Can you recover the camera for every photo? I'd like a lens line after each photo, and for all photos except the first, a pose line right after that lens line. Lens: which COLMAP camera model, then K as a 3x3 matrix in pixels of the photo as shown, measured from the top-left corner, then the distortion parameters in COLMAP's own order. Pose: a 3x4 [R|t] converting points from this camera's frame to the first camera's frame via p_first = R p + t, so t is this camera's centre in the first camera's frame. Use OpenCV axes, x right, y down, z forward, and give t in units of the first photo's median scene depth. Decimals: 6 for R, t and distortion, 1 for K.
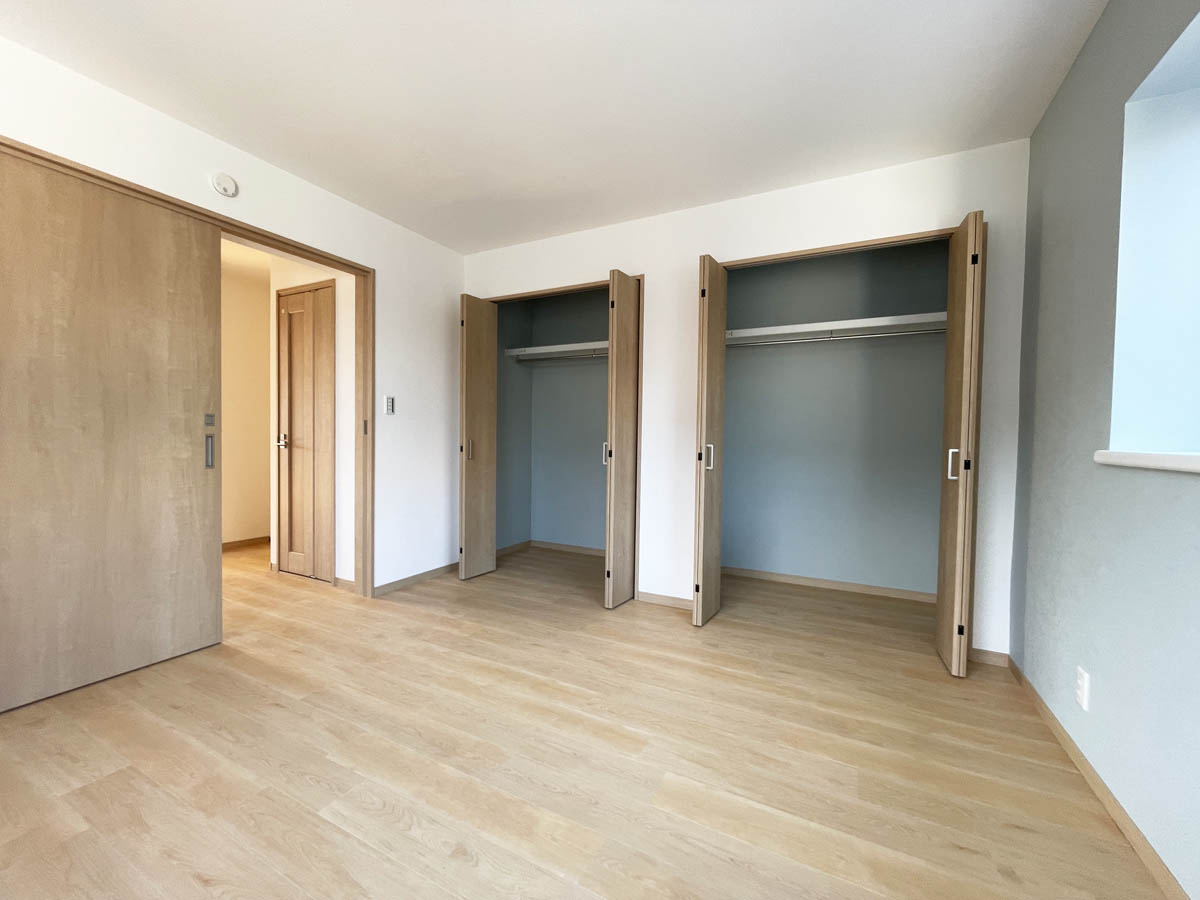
lens RADIAL K [[487.0, 0, 606.2], [0, 487.0, 449.9], [0, 0, 1]] dist [0.002472, 0.000331]
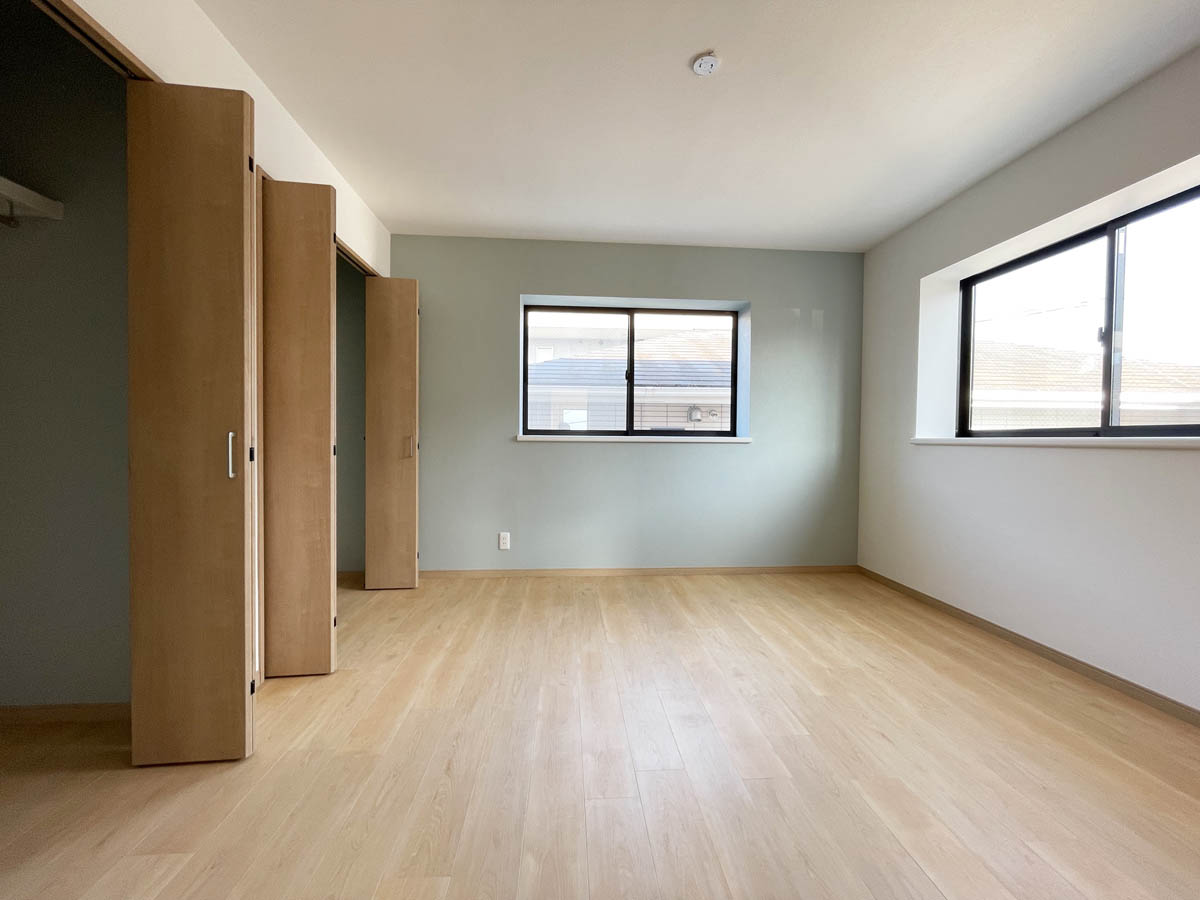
lens RADIAL K [[487.0, 0, 606.2], [0, 487.0, 449.9], [0, 0, 1]] dist [0.002472, 0.000331]
pose [[-0.524330, -0.040222, 0.850565, -1.048681], [0.002294, 0.998813, 0.048647, -0.028913], [-0.851512, 0.027458, -0.523615, 1.613578]]
